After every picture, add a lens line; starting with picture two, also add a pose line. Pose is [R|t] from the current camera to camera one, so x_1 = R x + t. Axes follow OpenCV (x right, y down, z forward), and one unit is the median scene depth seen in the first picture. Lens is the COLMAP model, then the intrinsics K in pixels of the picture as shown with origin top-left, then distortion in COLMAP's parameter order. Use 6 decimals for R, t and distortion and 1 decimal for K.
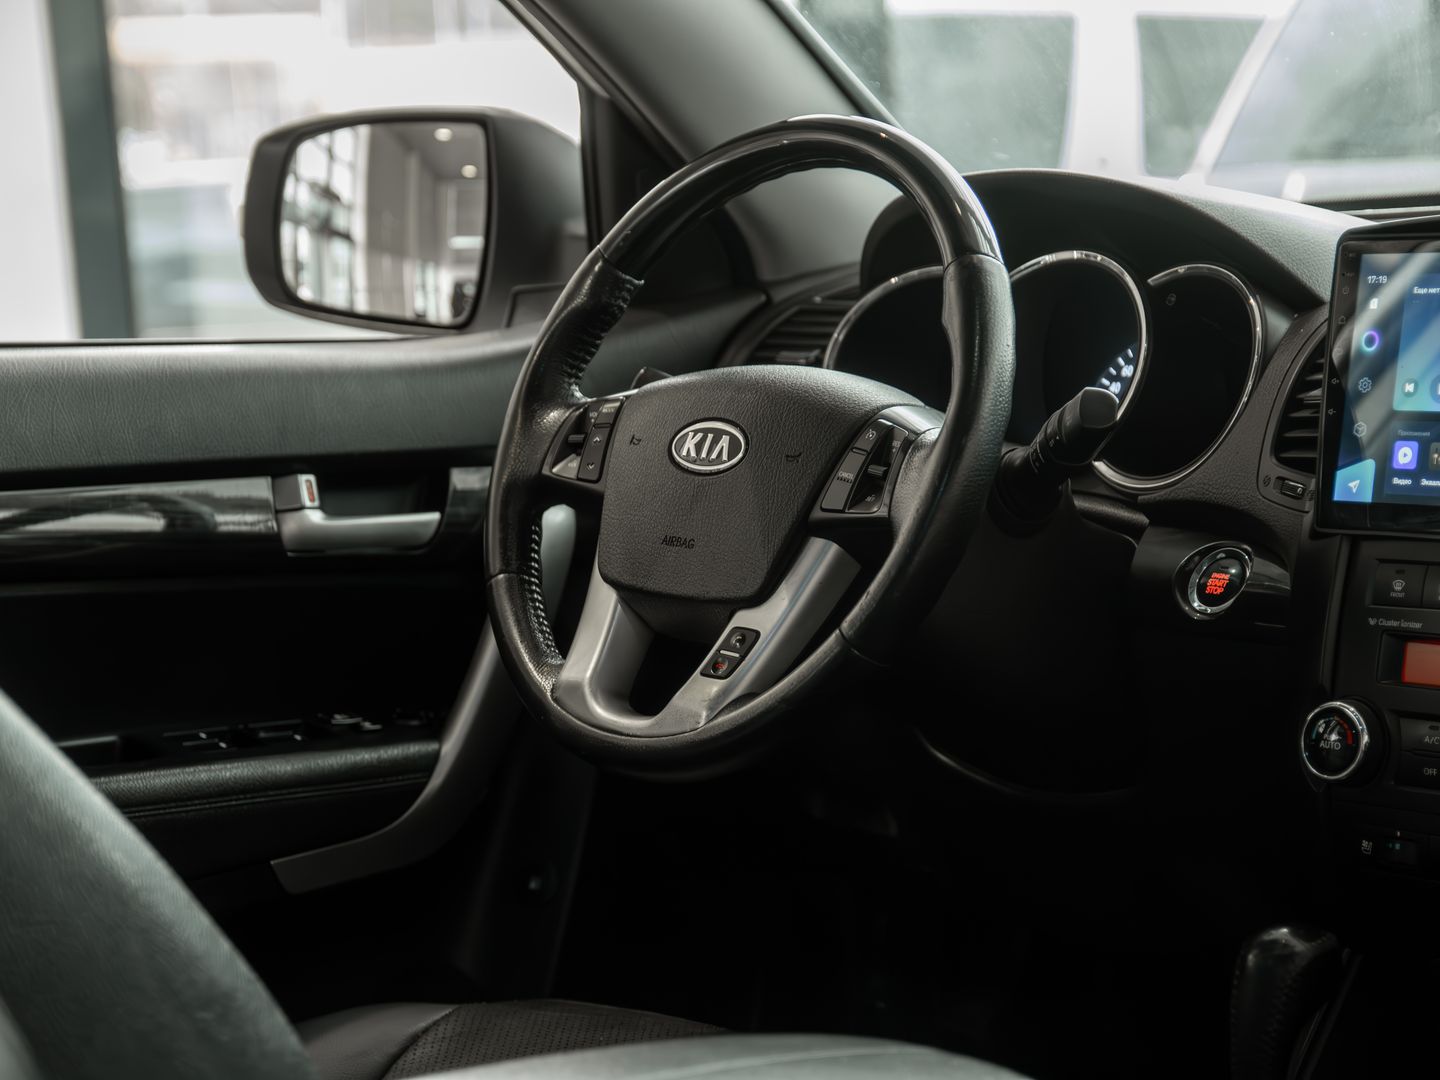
lens RADIAL K [[3061.7, 0, 718.2], [0, 3061.7, 567.1], [0, 0, 1]] dist [0.129065, 0.000000]
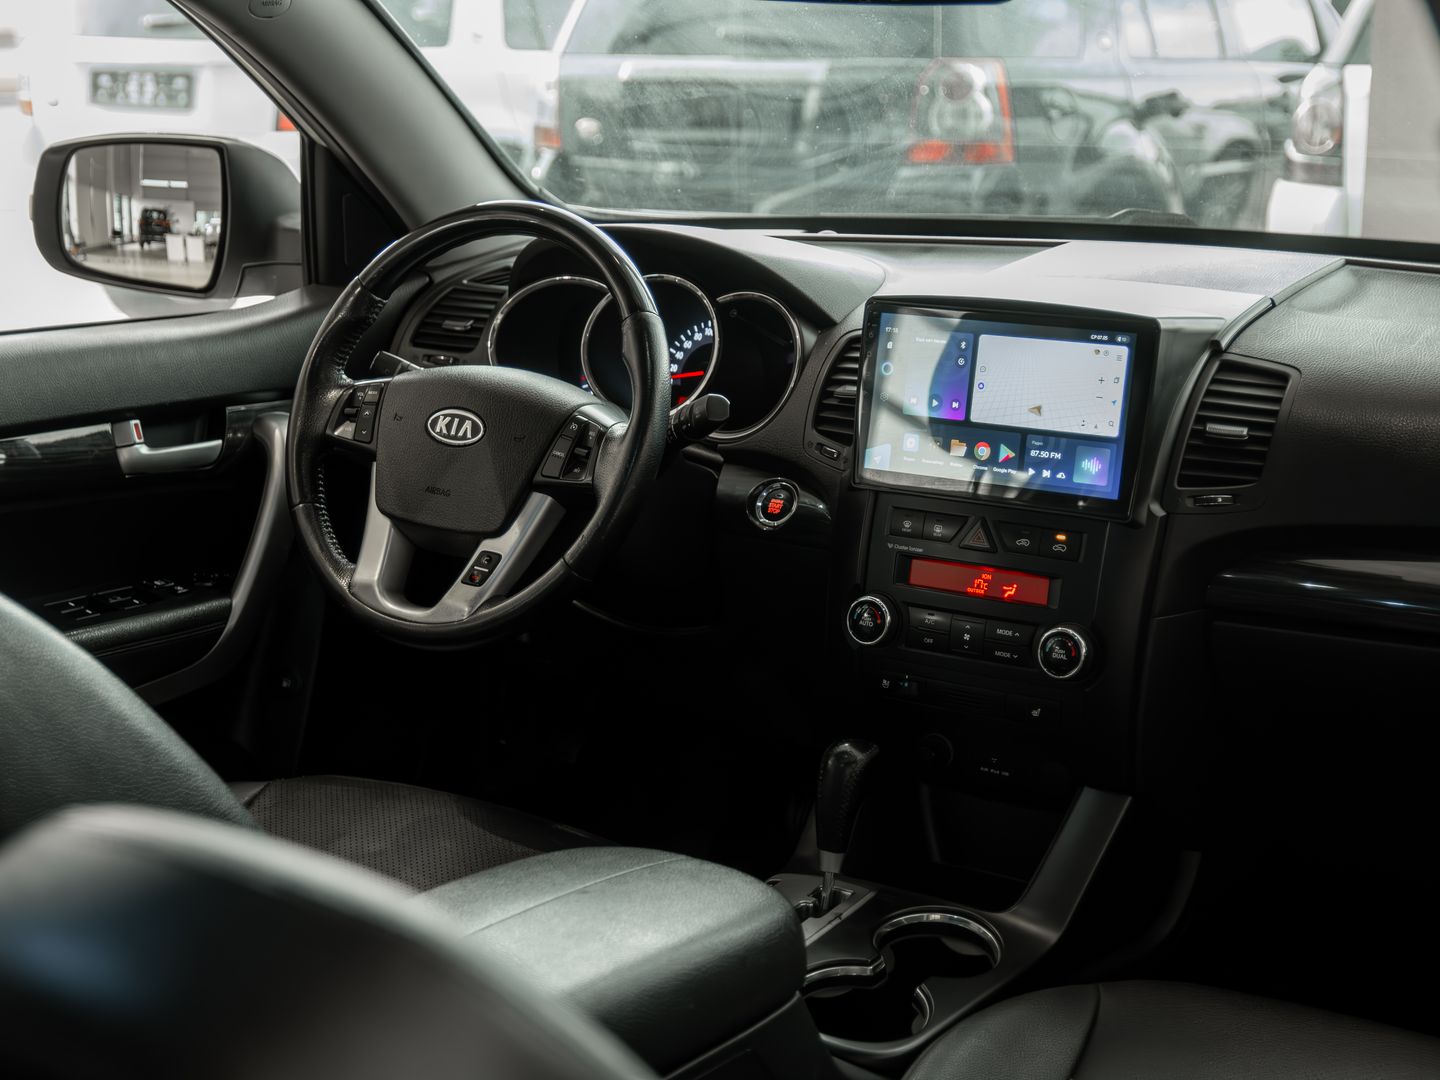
lens RADIAL K [[2210.2, 0, 691.3], [0, 2210.2, 564.2], [0, 0, 1]] dist [0.001410, 0.000000]
pose [[0.969479, -0.031867, 0.243096, -0.157017], [0.000417, 0.991730, 0.128341, -0.111613], [-0.245175, -0.124322, 0.961474, -0.082971]]
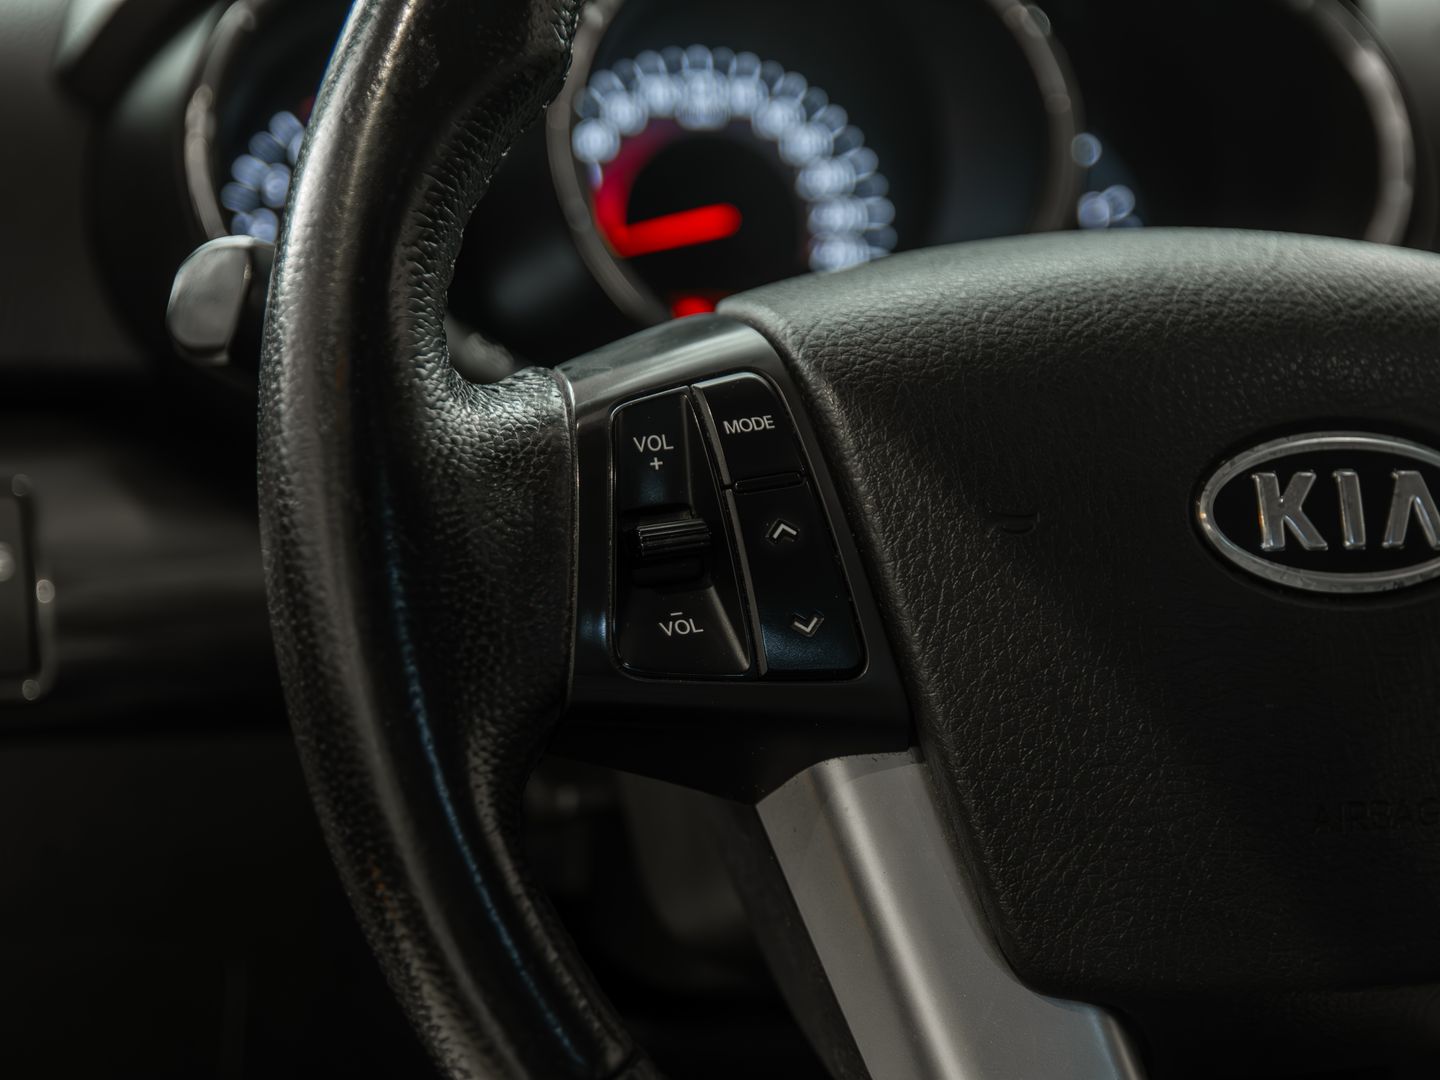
lens RADIAL K [[2559.5, 0, 722.3], [0, 2559.5, 538.9], [0, 0, 1]] dist [0.045149, 0.000000]
pose [[0.407179, -0.200245, 0.891127, -0.279001], [0.054597, 0.979262, 0.195103, -0.094107], [-0.911715, -0.030789, 0.409668, 0.945641]]
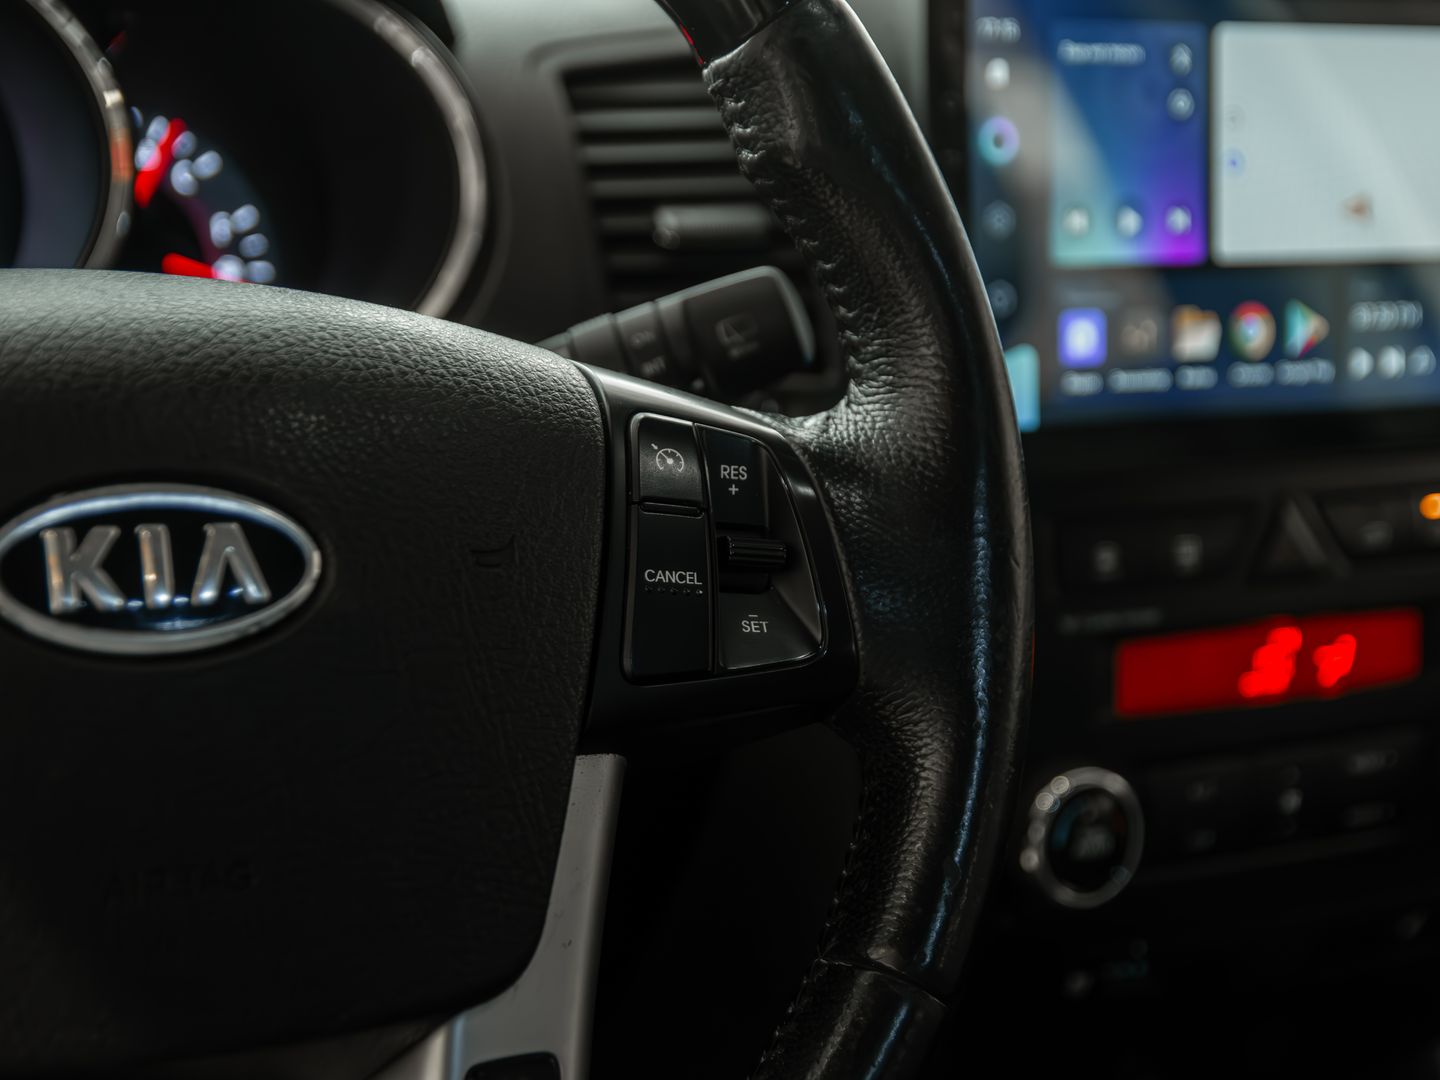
lens RADIAL K [[2559.5, 0, 720.0], [0, 2559.5, 547.7], [0, 0, 1]] dist [0.045149, 0.000000]
pose [[0.212350, -0.223393, 0.951317, -0.245402], [0.027955, 0.974509, 0.222599, -0.099336], [-0.976794, -0.020674, 0.213182, 0.882717]]
